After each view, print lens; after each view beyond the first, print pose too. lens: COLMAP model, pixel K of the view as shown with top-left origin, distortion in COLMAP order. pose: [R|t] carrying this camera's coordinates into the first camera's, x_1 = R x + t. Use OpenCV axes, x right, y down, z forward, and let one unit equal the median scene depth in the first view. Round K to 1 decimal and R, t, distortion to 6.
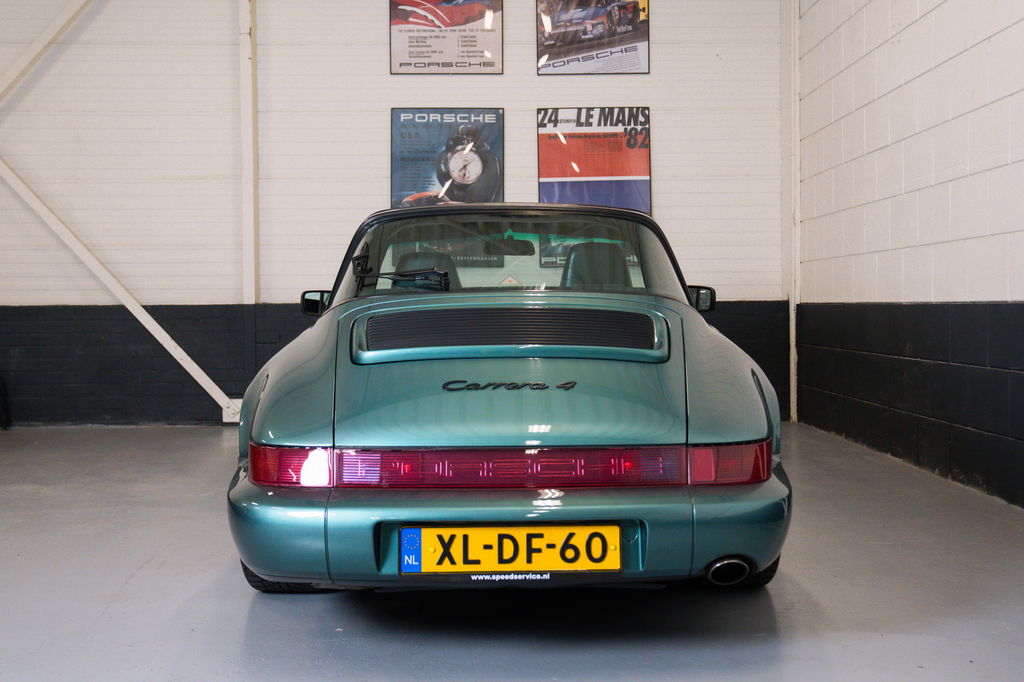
lens RADIAL K [[1146.1, 0, 512.0], [0, 1146.1, 341.0], [0, 0, 1]] dist [-0.008180, 0.014265]
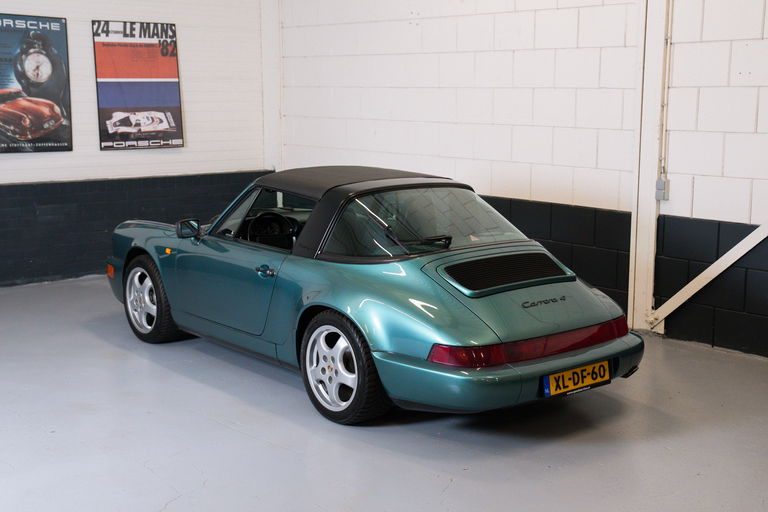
lens RADIAL K [[1044.5, 0, 383.2], [0, 1044.5, 267.5], [0, 0, 1]] dist [0.017718, 0.415441]
pose [[0.776319, -0.099892, 0.622375, -0.466499], [0.012918, 0.989677, 0.142732, -0.098697], [-0.630208, -0.102766, 0.769595, -0.090693]]
